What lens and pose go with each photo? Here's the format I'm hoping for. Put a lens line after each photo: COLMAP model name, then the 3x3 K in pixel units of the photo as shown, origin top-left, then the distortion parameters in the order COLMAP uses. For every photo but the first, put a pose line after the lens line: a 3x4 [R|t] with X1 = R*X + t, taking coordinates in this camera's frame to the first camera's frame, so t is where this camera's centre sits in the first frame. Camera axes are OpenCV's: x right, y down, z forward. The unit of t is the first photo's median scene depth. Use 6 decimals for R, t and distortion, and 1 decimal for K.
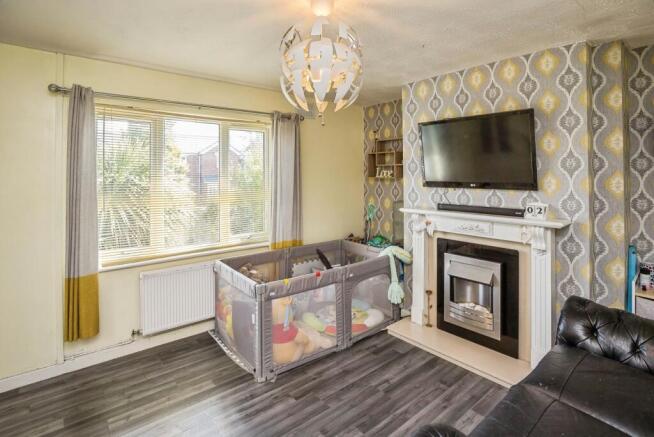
lens RADIAL K [[326.2, 0, 327.0], [0, 326.2, 218.5], [0, 0, 1]] dist [-0.035947, 0.000000]
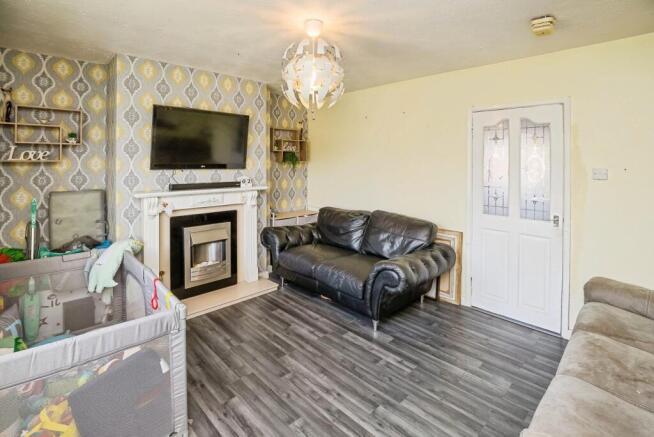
lens RADIAL K [[311.5, 0, 324.6], [0, 311.5, 217.5], [0, 0, 1]] dist [-0.027835, 0.001136]
pose [[-0.061033, -0.166753, 0.984108, -0.817277], [0.124345, 0.976995, 0.173260, -0.061750], [-0.990360, 0.132943, -0.038894, 0.638759]]
